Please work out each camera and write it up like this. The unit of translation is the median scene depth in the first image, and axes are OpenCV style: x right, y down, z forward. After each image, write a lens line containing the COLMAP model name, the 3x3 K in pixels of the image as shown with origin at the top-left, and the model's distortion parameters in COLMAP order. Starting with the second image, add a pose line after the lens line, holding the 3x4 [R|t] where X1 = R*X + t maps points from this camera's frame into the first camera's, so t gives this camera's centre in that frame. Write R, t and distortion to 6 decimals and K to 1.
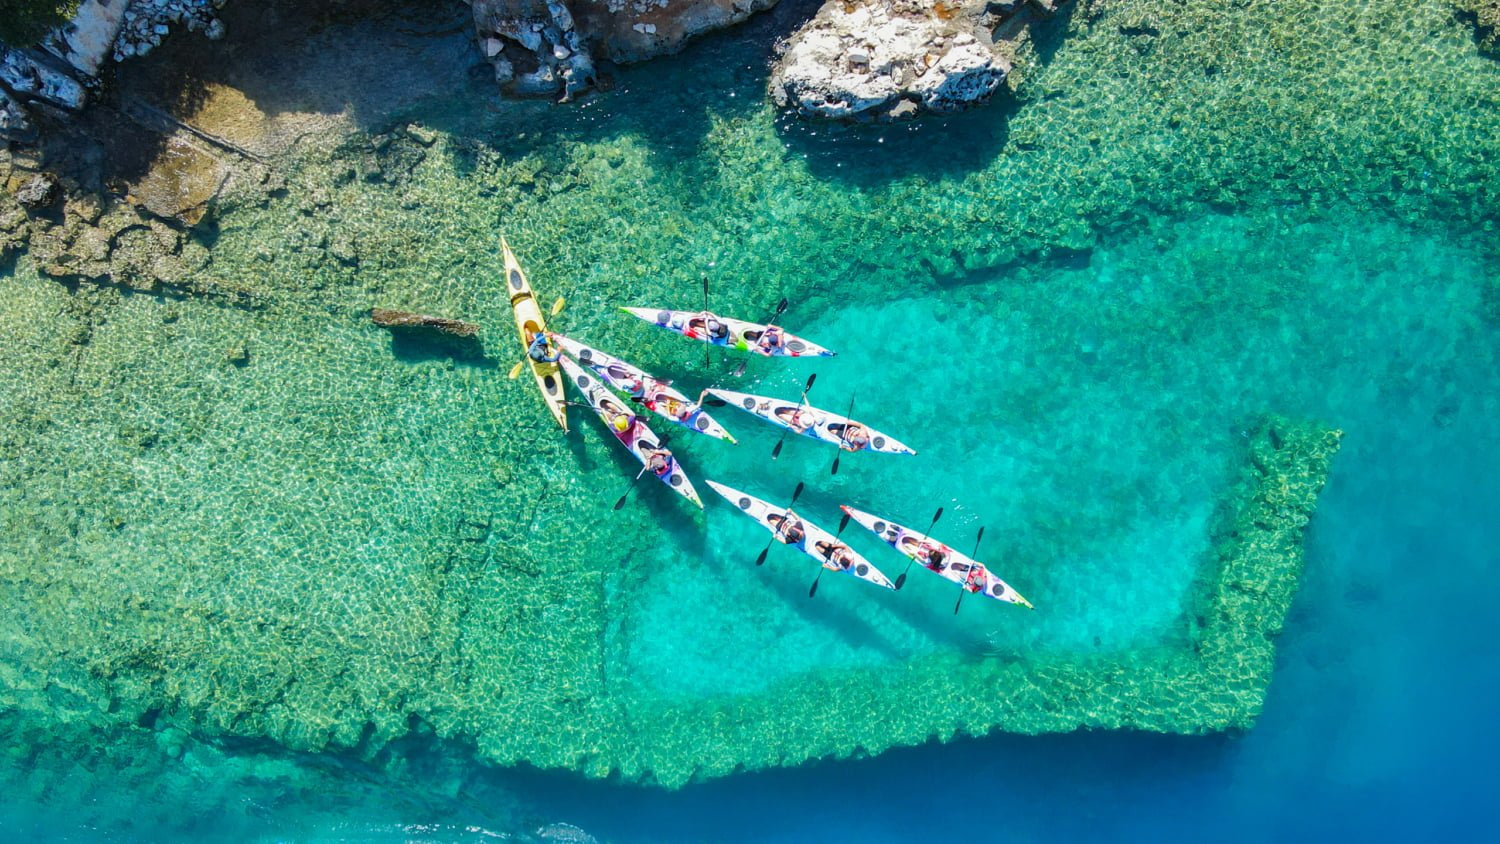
lens RADIAL K [[1015.0, 0, 750.0], [0, 1015.0, 422.0], [0, 0, 1]] dist [0.022510, 0.002075]
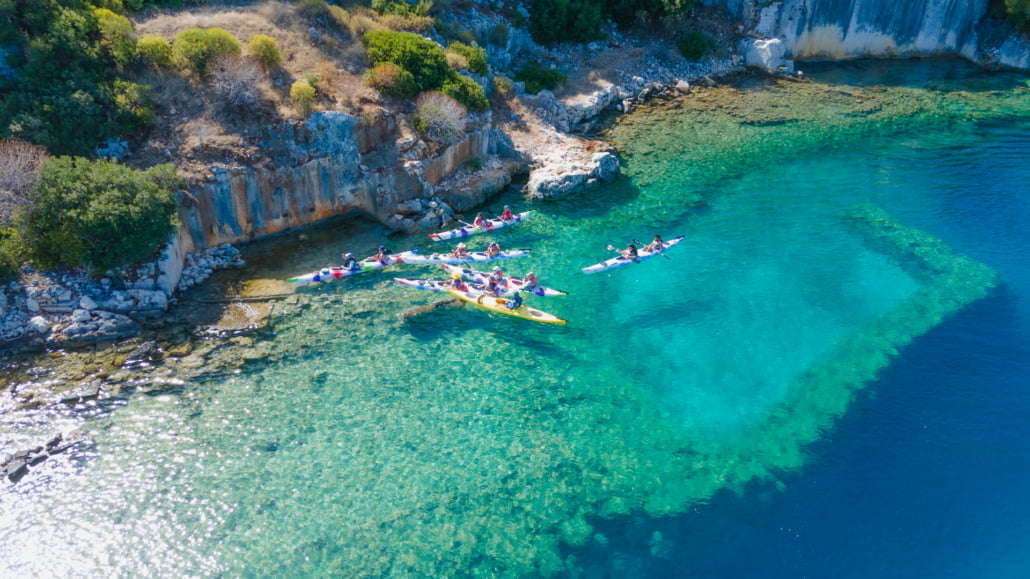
lens RADIAL K [[733.0, 0, 515.0], [0, 733.0, 289.5], [0, 0, 1]] dist [0.048582, 0.000370]
pose [[0.826442, -0.290150, 0.482501, -0.735813], [0.563022, 0.427013, -0.707578, 0.727520], [-0.000731, 0.856430, 0.516262, 0.412244]]
